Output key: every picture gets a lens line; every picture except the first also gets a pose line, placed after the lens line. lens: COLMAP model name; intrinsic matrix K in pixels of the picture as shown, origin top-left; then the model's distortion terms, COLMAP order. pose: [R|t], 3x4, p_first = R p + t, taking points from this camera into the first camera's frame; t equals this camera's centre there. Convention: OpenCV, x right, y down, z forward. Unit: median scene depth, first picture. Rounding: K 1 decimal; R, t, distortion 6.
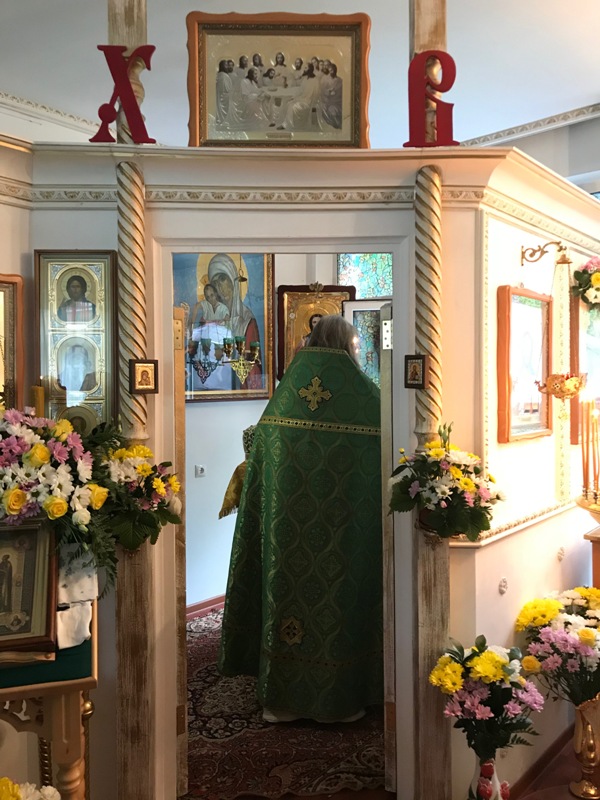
lens RADIAL K [[664.1, 0, 300.0], [0, 664.1, 400.0], [0, 0, 1]] dist [0.019846, 0.008001]
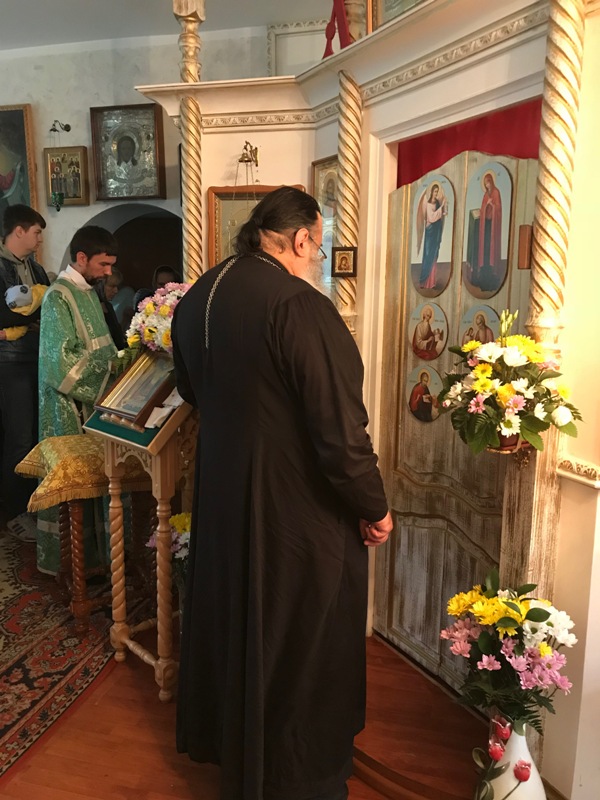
lens RADIAL K [[664.1, 0, 300.0], [0, 664.1, 400.0], [0, 0, 1]] dist [0.019846, 0.008001]
pose [[0.452145, 0.159839, -0.877506, 0.784924], [-0.037667, 0.986356, 0.160258, 0.019201], [0.891149, -0.039407, 0.451997, 0.389097]]
